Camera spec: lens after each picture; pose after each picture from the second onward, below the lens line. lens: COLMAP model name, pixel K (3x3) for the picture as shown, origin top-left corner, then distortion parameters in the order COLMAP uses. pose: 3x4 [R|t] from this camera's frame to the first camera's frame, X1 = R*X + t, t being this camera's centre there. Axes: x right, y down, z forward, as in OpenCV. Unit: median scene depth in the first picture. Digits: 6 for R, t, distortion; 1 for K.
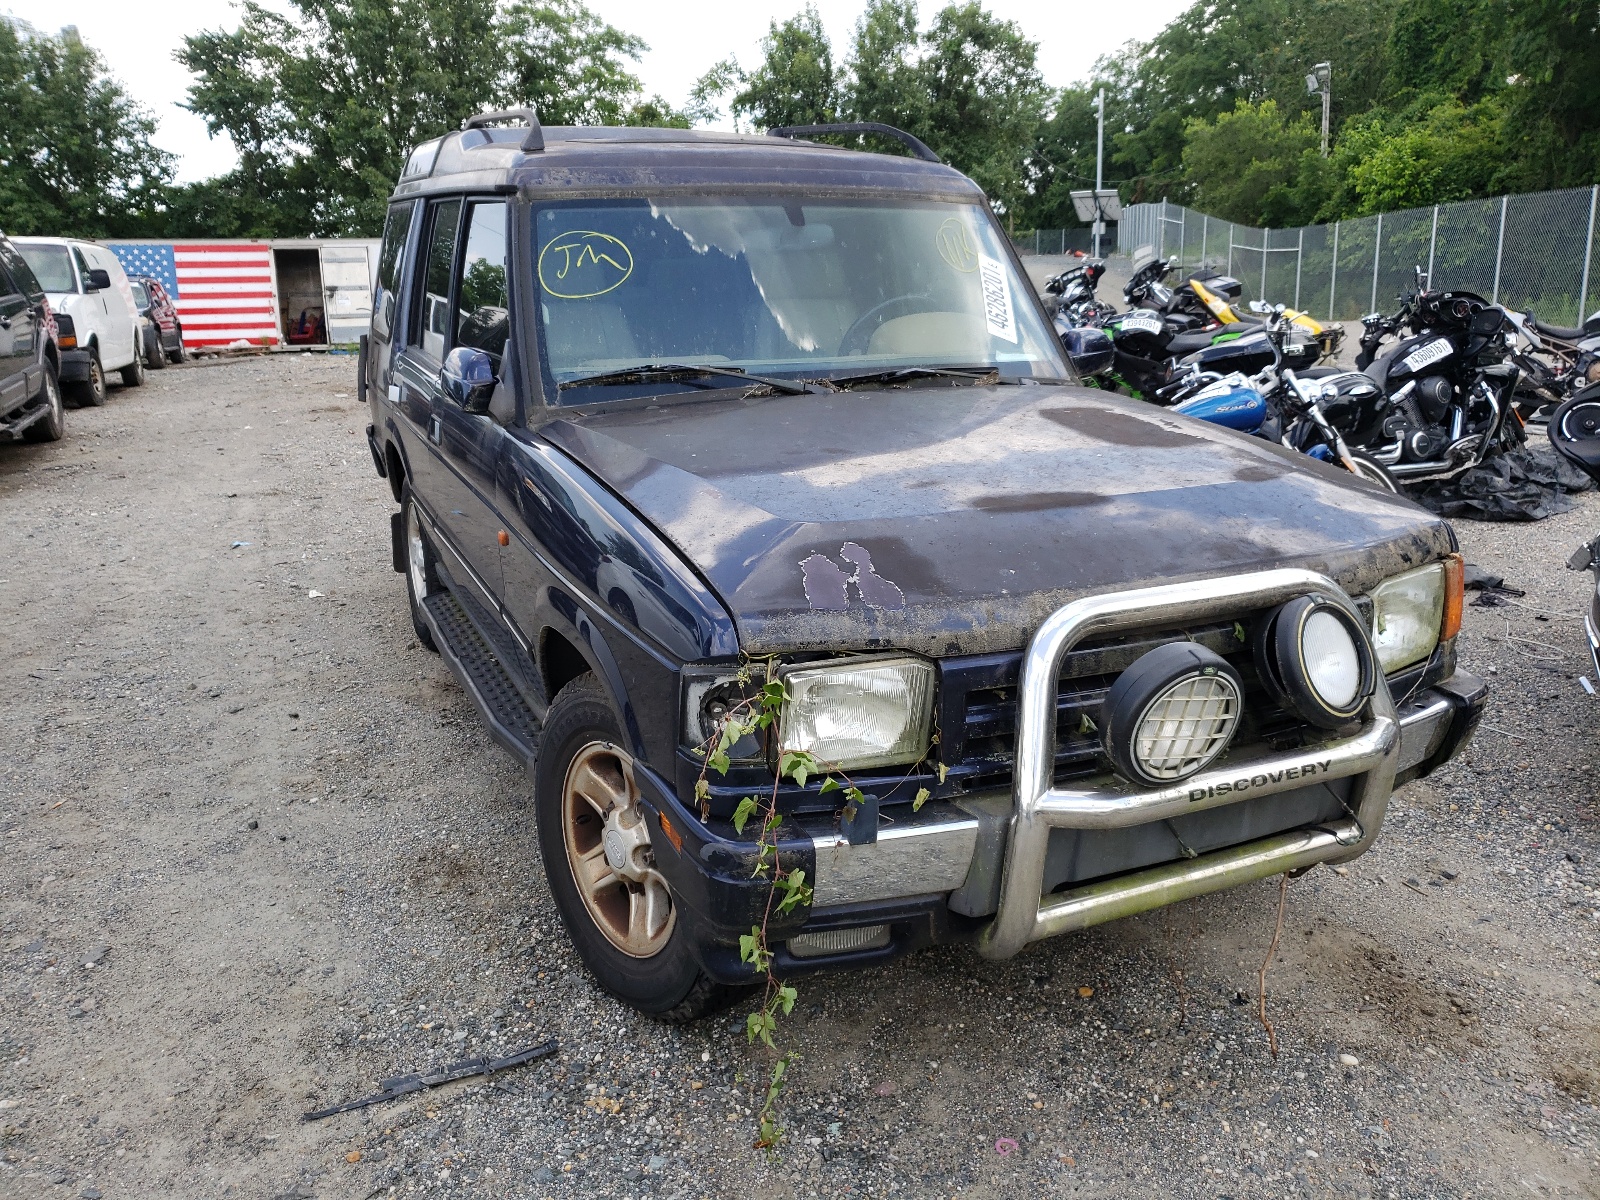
lens RADIAL K [[1262.0, 0, 813.0], [0, 1262.0, 595.8], [0, 0, 1]] dist [-0.001352, 0.027490]
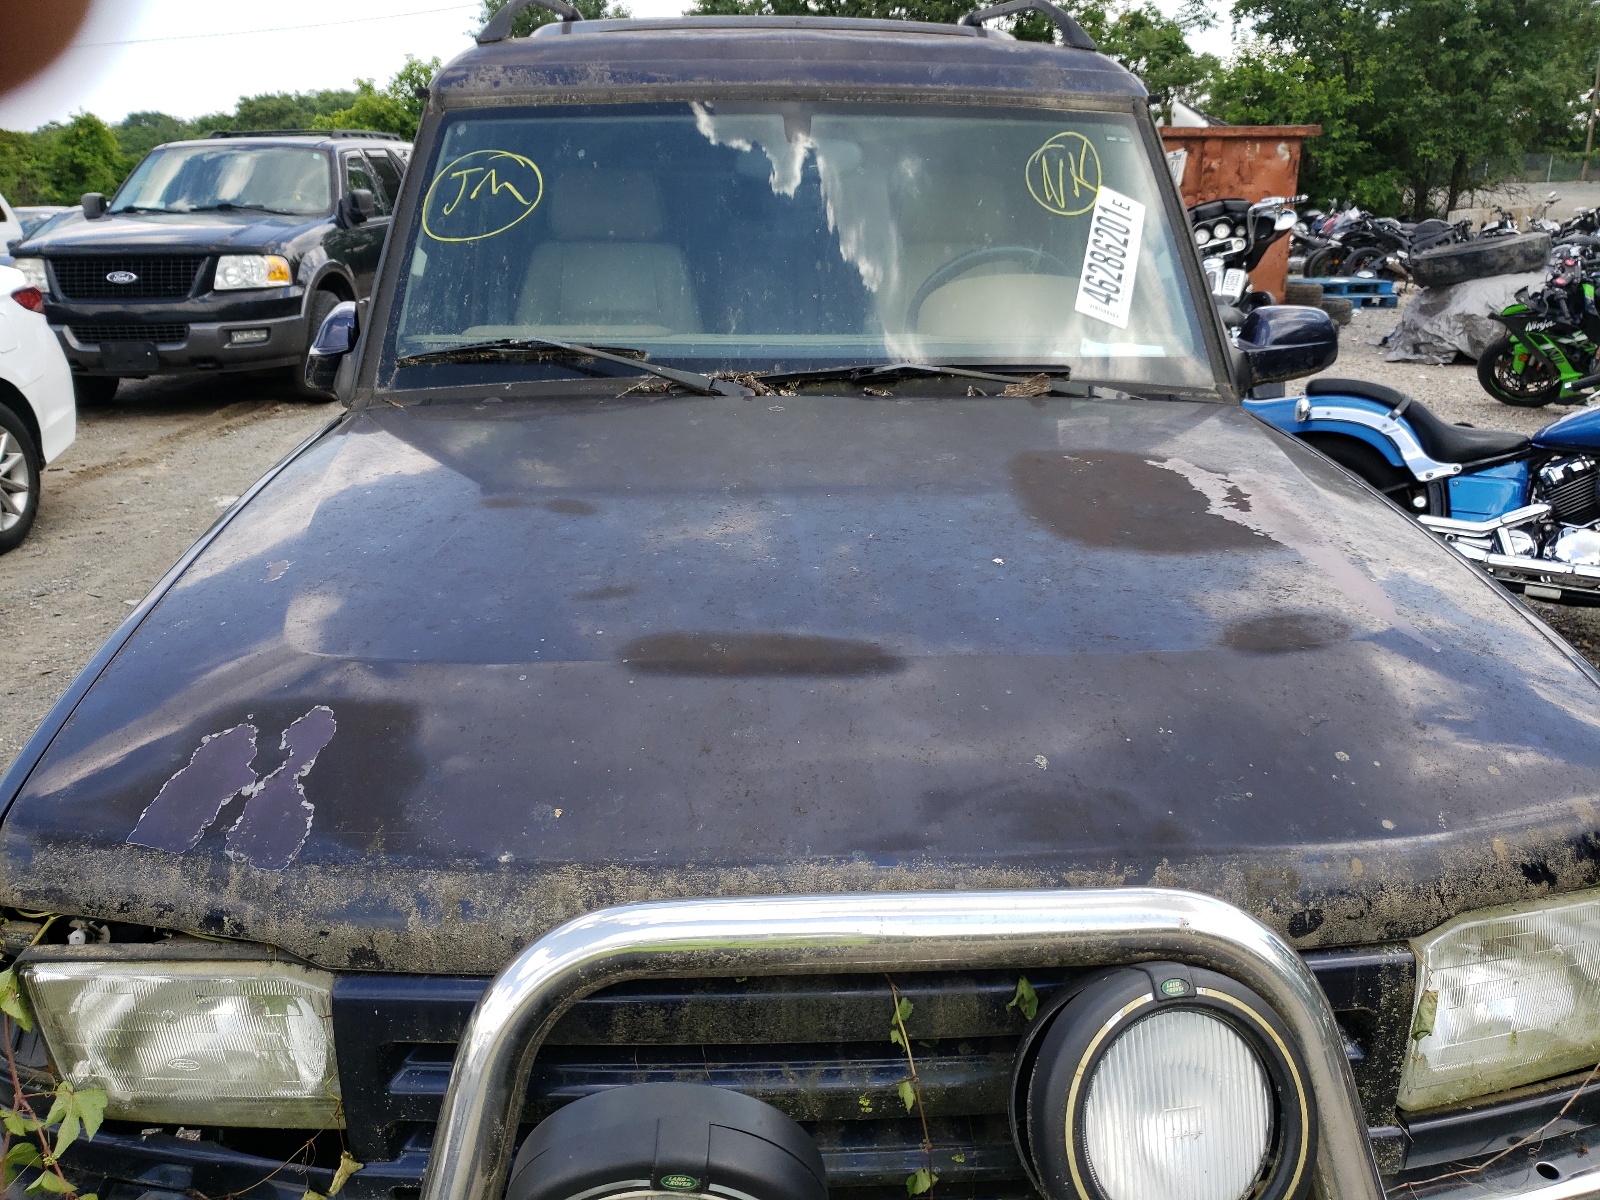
lens RADIAL K [[1262.0, 0, 813.0], [0, 1262.0, 595.8], [0, 0, 1]] dist [-0.001352, 0.027490]
pose [[0.929962, 0.126119, -0.345347, 0.039065], [-0.106069, 0.991417, 0.076436, -0.014681], [0.352023, -0.034452, 0.935357, 0.050228]]
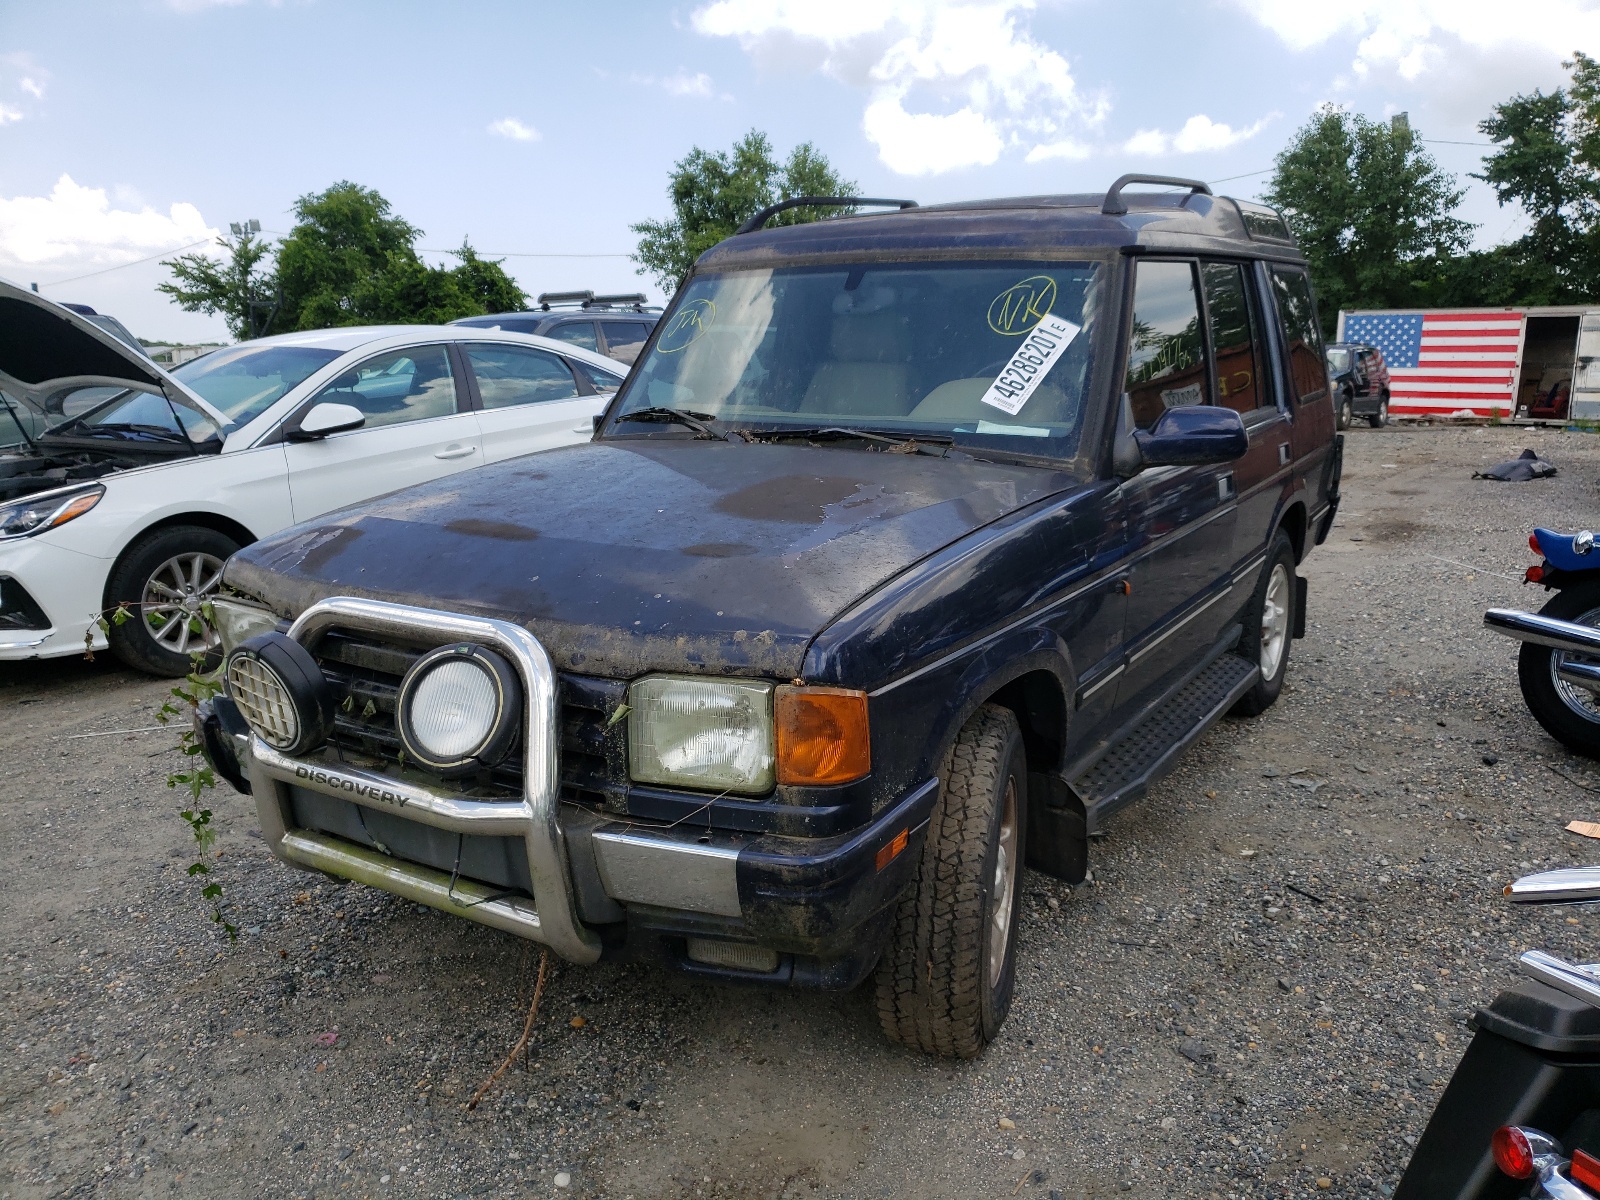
lens RADIAL K [[1288.9, 0, 836.9], [0, 1288.9, 610.3], [0, 0, 1]] dist [-0.014913, 0.067281]
pose [[0.538203, 0.184586, -0.822354, 0.132717], [-0.221938, 0.972325, 0.072997, -0.016046], [0.813069, 0.143224, 0.564275, 0.062231]]
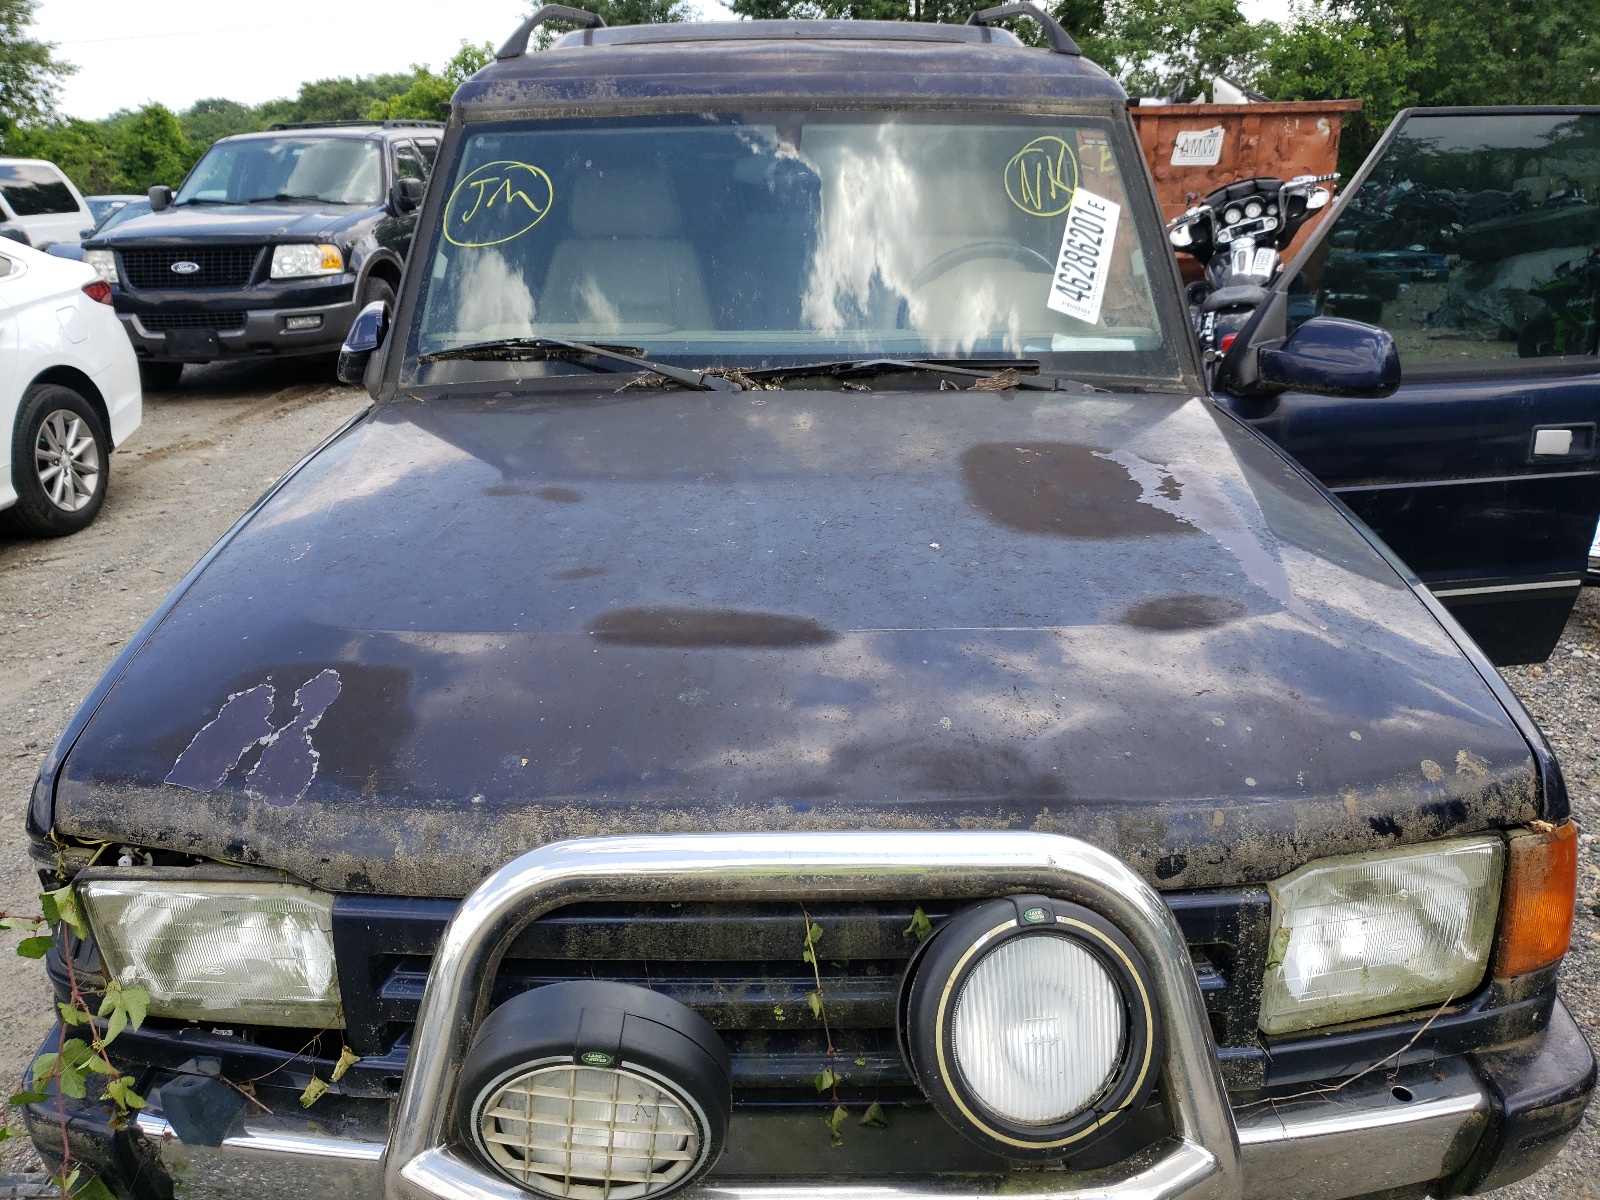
lens RADIAL K [[1254.4, 0, 797.5], [0, 1254.4, 590.4], [0, 0, 1]] dist [0.014399, 0.004542]
pose [[0.910183, 0.135663, -0.391360, 0.046419], [-0.105878, 0.989655, 0.096818, -0.016054], [0.400446, -0.046685, 0.915130, 0.045543]]
